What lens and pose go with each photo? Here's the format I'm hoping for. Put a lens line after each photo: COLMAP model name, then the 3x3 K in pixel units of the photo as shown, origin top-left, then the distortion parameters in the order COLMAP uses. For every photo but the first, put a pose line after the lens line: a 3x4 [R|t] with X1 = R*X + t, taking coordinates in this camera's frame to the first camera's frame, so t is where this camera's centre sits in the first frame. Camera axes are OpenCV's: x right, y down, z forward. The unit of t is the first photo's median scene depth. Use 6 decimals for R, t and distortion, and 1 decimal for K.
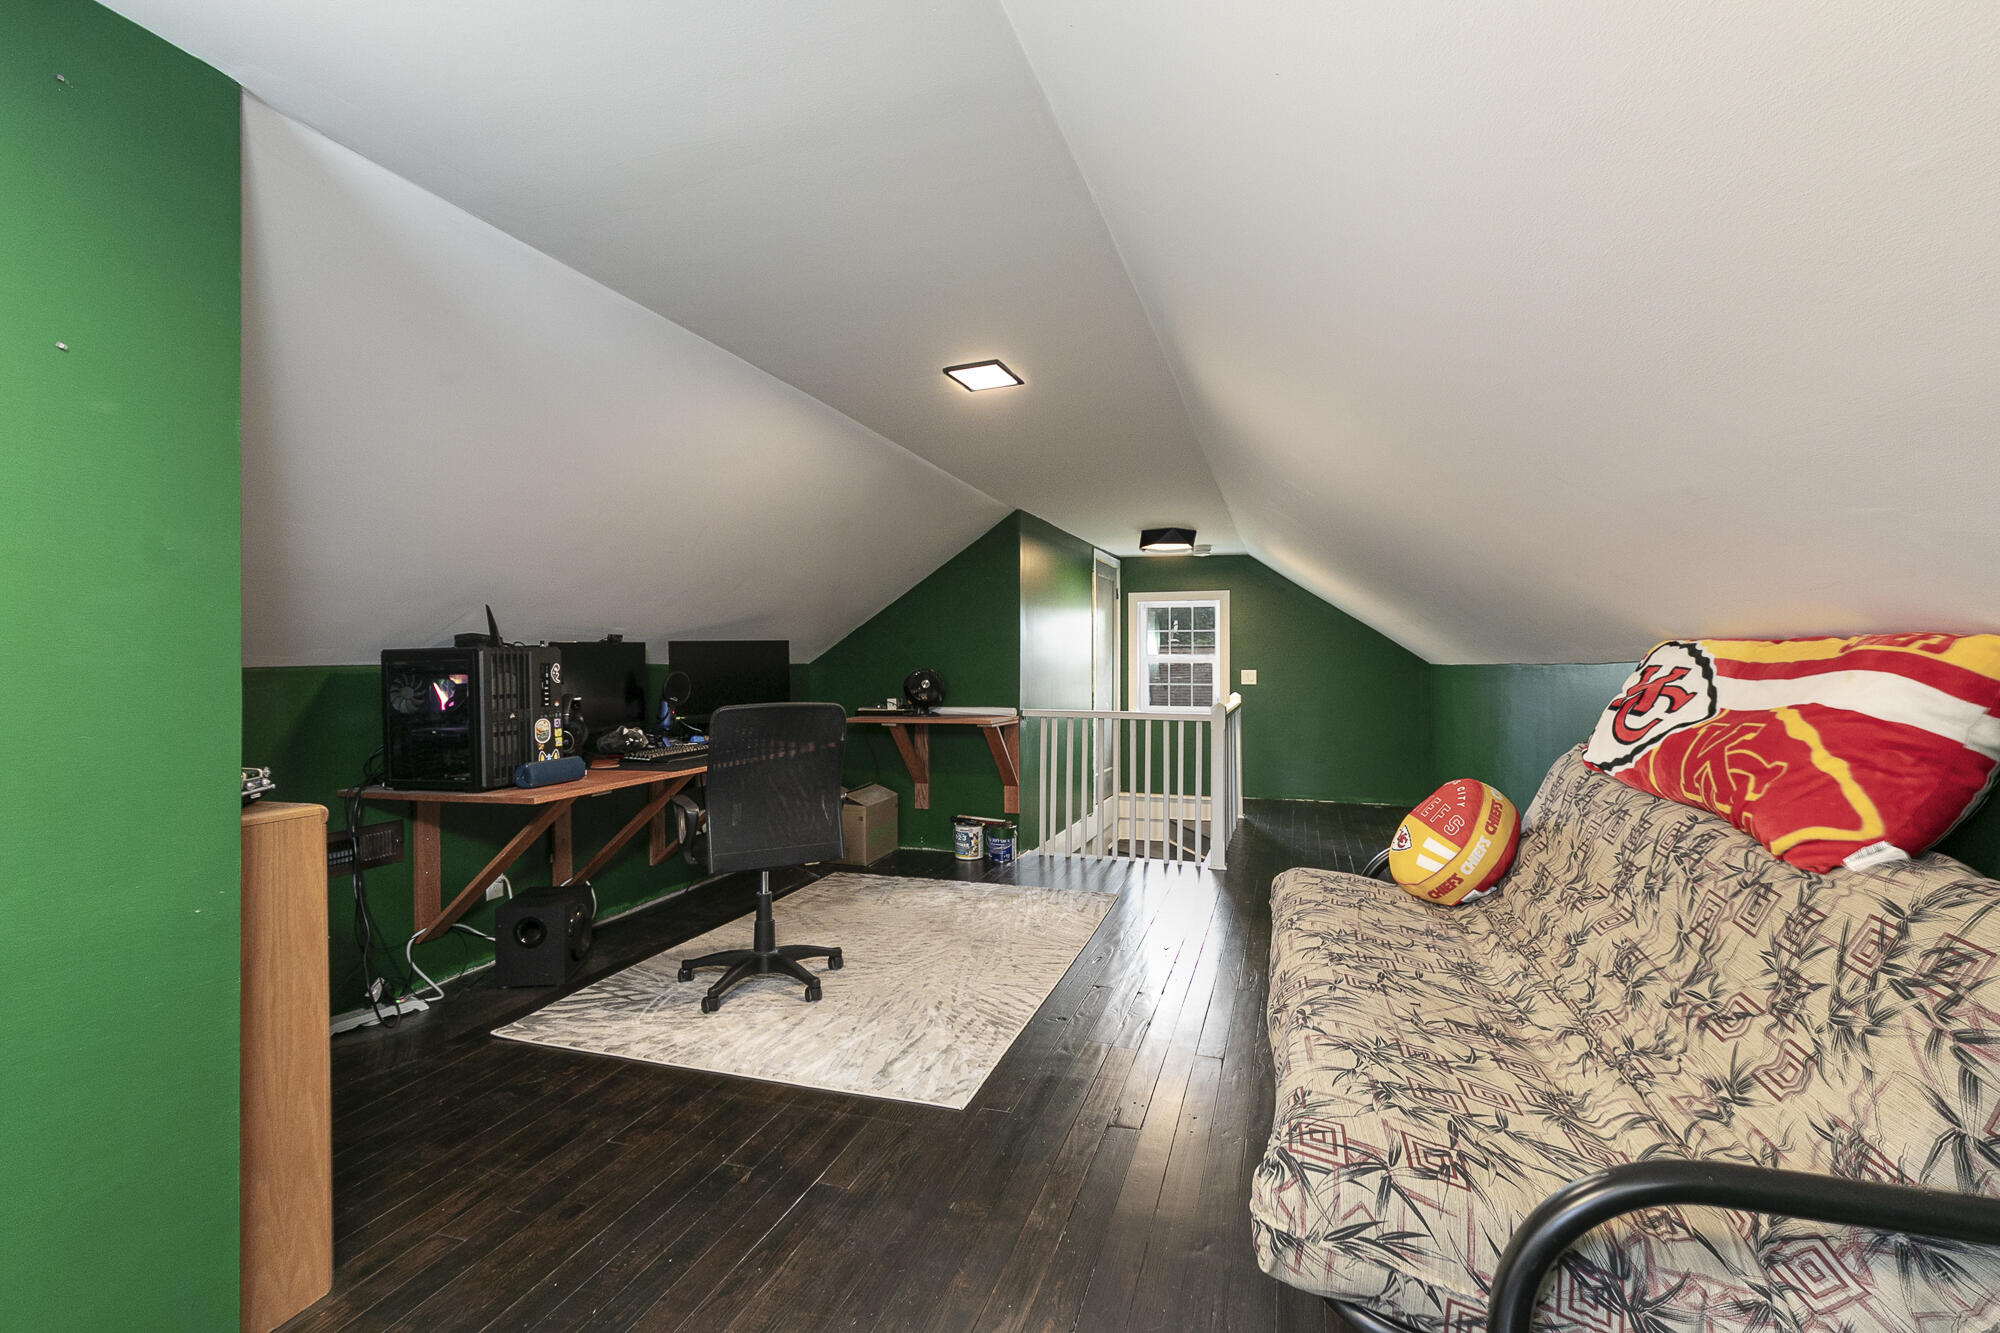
lens RADIAL K [[911.1, 0, 1001.1], [0, 911.1, 664.1], [0, 0, 1]] dist [0.003211, 0.000984]
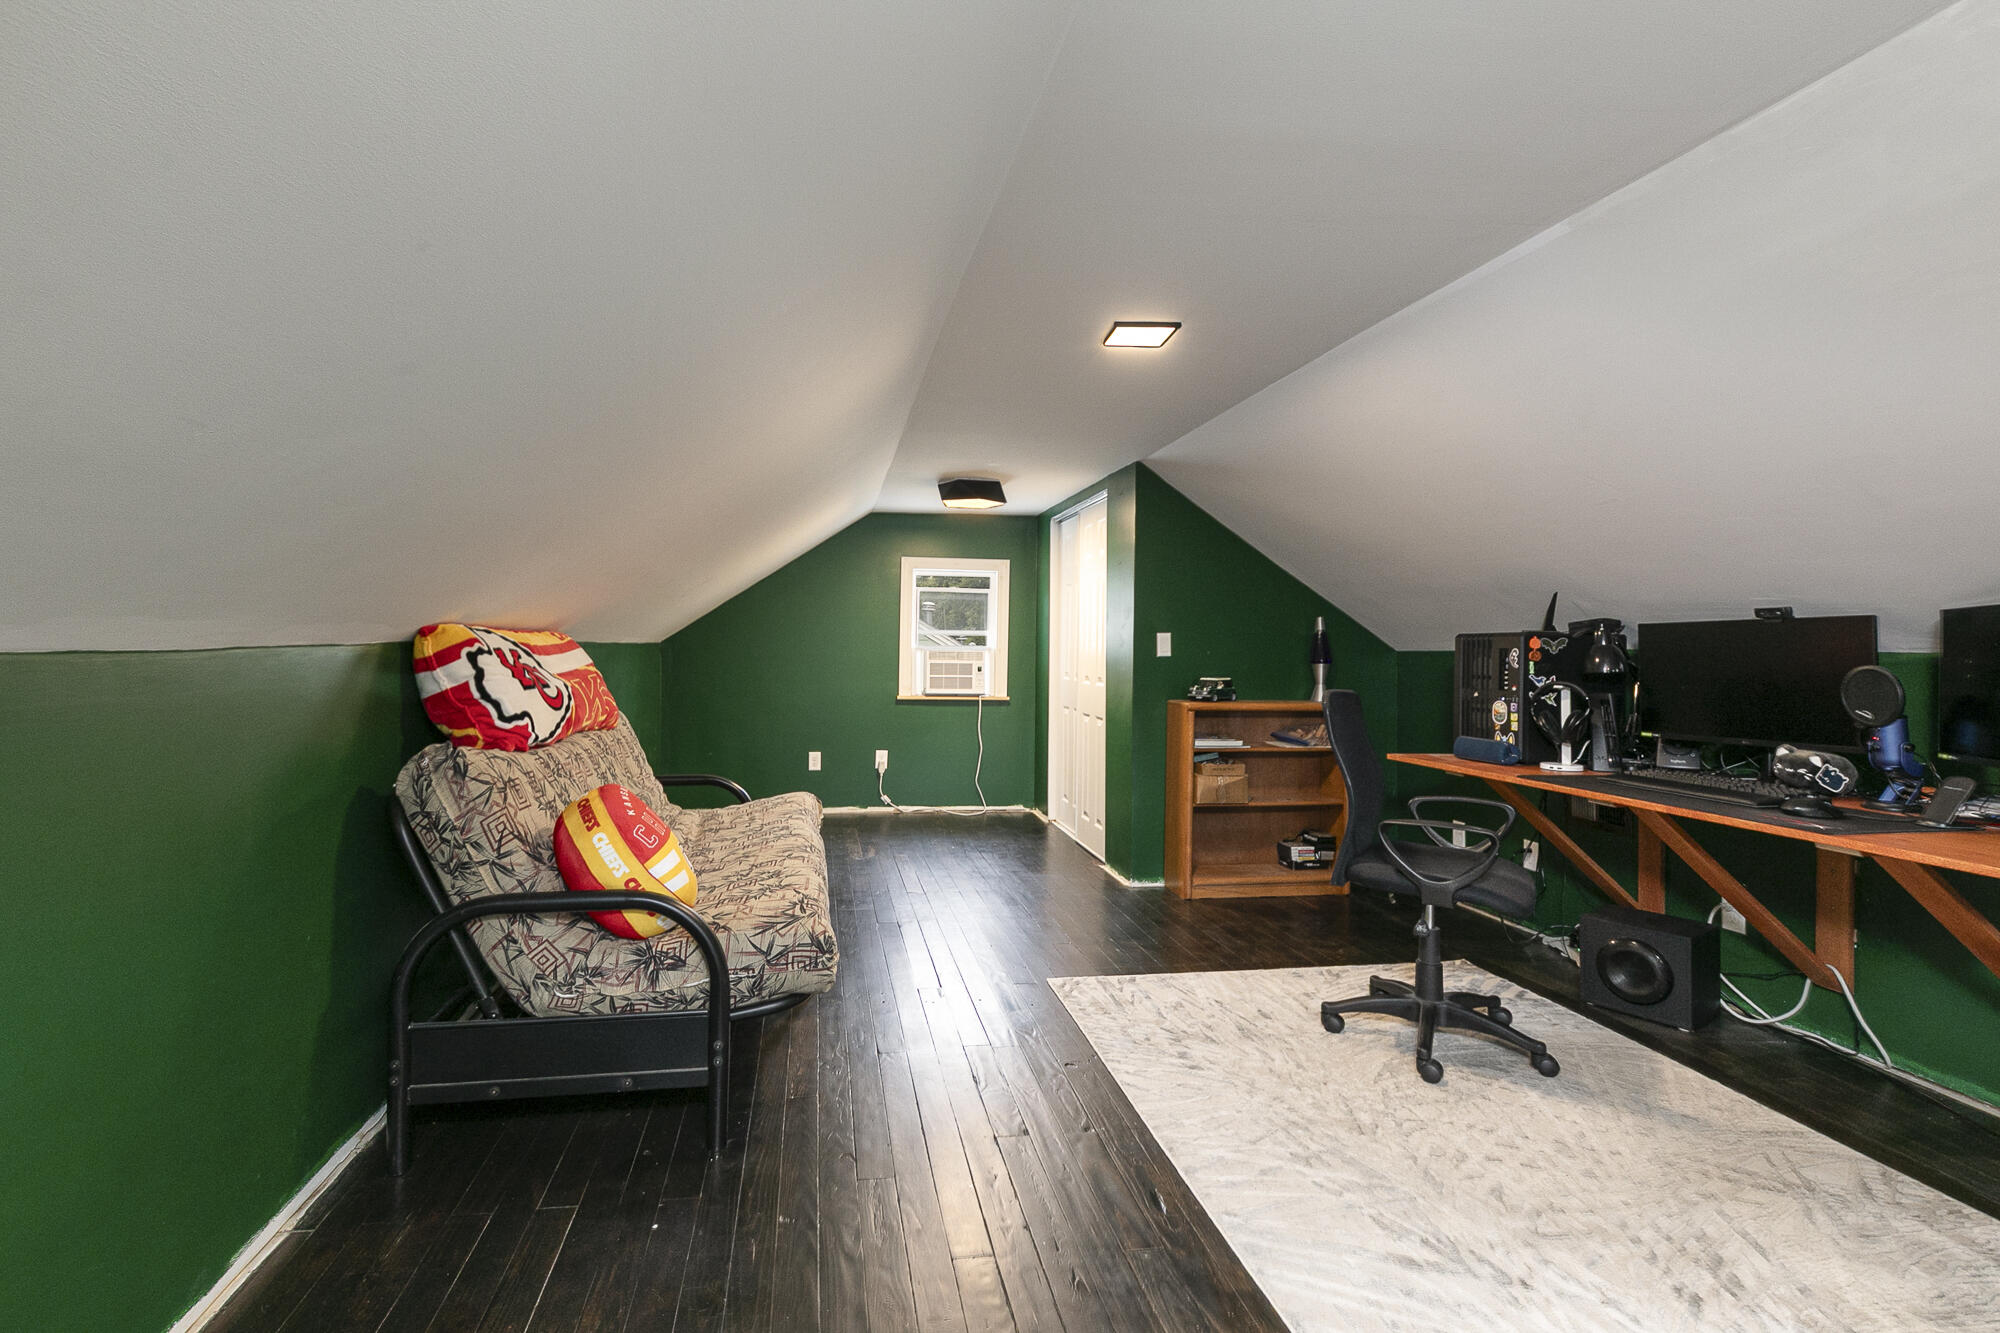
lens RADIAL K [[911.1, 0, 996.5], [0, 911.1, 656.6], [0, 0, 1]] dist [0.003211, 0.000984]
pose [[-0.868867, -0.001478, -0.495044, 0.514662], [-0.009903, 0.999847, 0.014397, -0.000512], [0.494947, 0.017411, -0.868749, 1.604080]]
